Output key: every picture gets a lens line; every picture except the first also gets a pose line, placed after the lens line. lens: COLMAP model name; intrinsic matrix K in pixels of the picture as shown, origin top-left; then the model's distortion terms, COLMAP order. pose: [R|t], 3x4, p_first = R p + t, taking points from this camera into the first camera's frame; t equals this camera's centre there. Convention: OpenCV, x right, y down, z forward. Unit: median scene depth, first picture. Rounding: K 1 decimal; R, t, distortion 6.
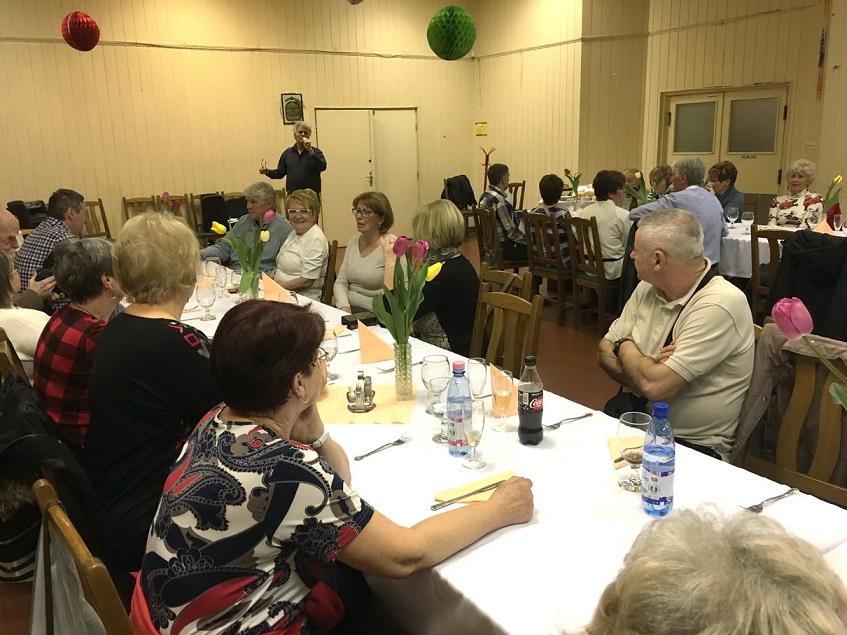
lens RADIAL K [[753.0, 0, 404.5], [0, 753.0, 314.1], [0, 0, 1]] dist [0.098951, -0.120770]
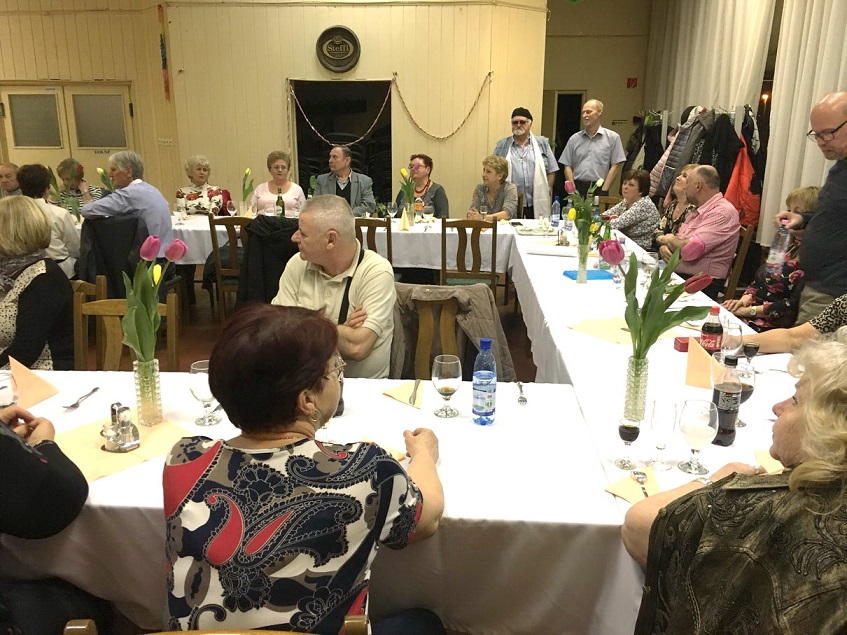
lens RADIAL K [[753.0, 0, 407.6], [0, 753.0, 334.7], [0, 0, 1]] dist [0.098951, -0.120770]
pose [[0.605586, -0.187255, 0.773434, -0.200175], [0.163912, 0.980431, 0.109031, -0.014863], [-0.778716, 0.060748, 0.624429, 0.083215]]
